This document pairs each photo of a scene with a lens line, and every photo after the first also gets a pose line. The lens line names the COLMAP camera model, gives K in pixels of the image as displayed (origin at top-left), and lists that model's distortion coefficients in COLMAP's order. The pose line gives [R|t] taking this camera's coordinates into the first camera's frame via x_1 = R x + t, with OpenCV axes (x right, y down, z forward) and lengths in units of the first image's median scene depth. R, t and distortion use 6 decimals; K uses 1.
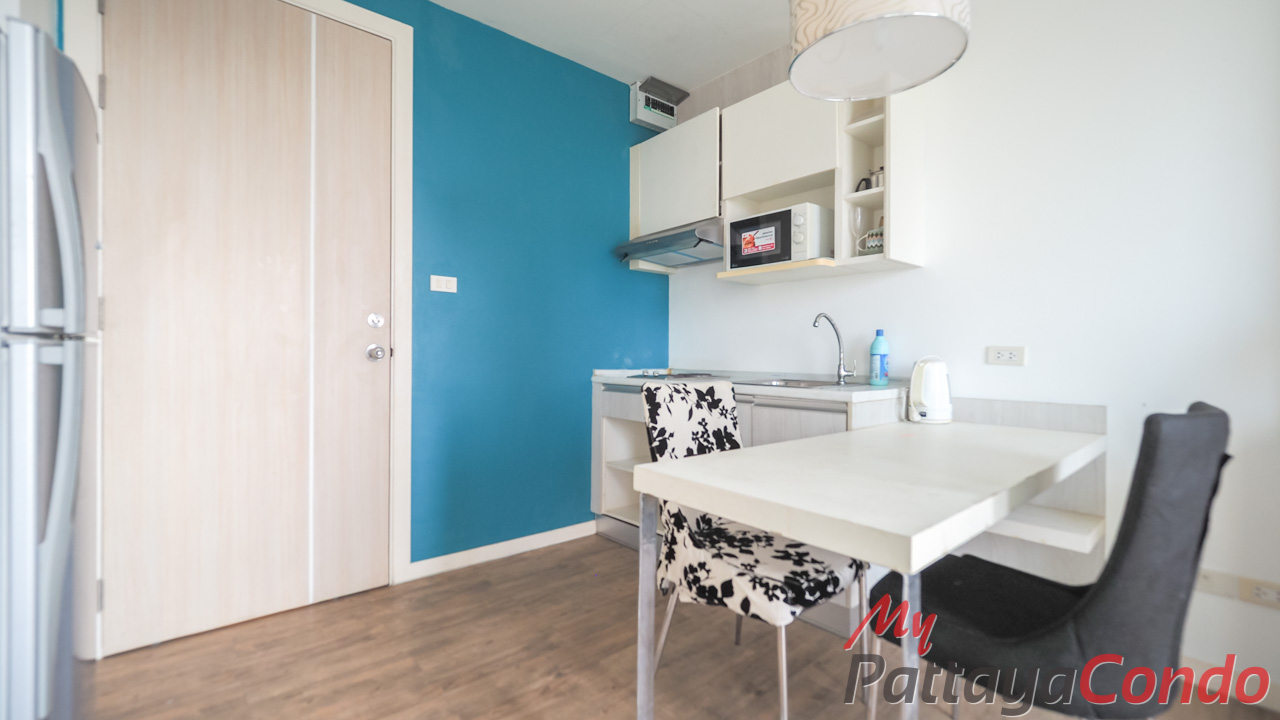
lens RADIAL K [[542.8, 0, 624.7], [0, 542.8, 355.3], [0, 0, 1]] dist [0.010540, -0.014996]
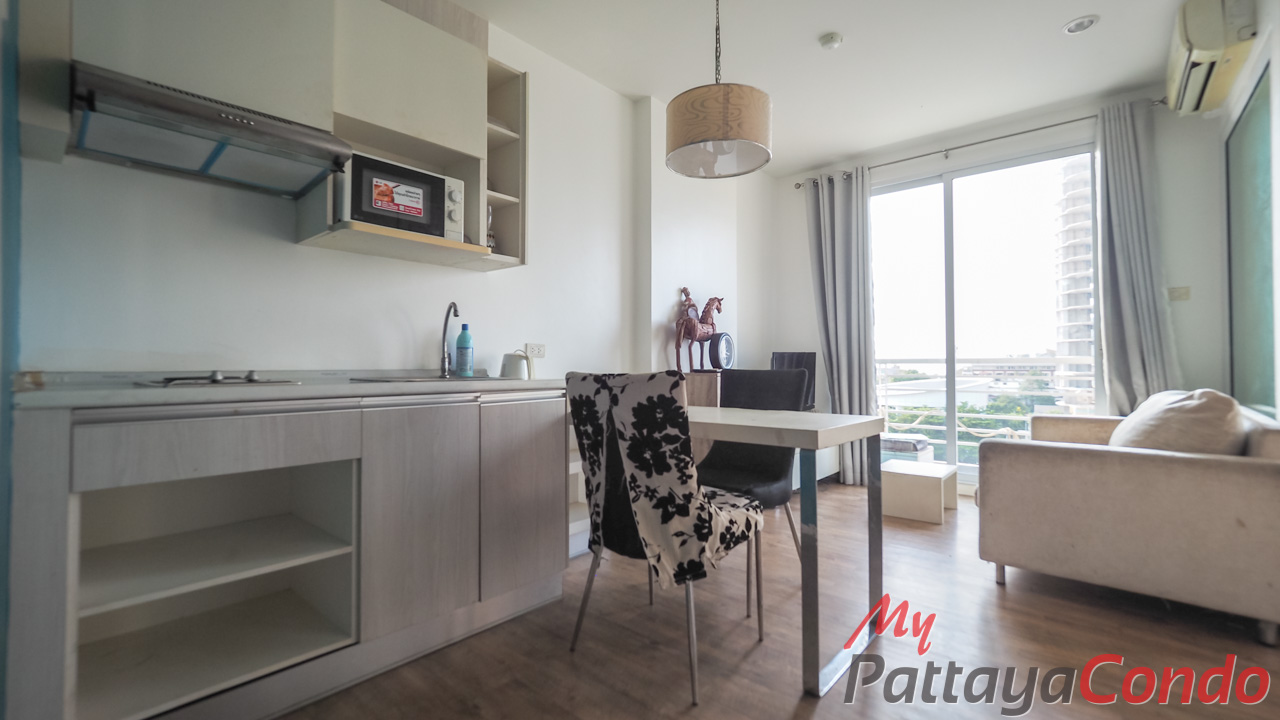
lens RADIAL K [[542.8, 0, 624.7], [0, 542.8, 355.3], [0, 0, 1]] dist [0.010540, -0.014996]
pose [[-0.137352, 0.010369, 0.990468, -0.772412], [0.000451, 0.999946, -0.010405, 0.030267], [-0.990522, -0.000983, -0.137349, 1.079819]]
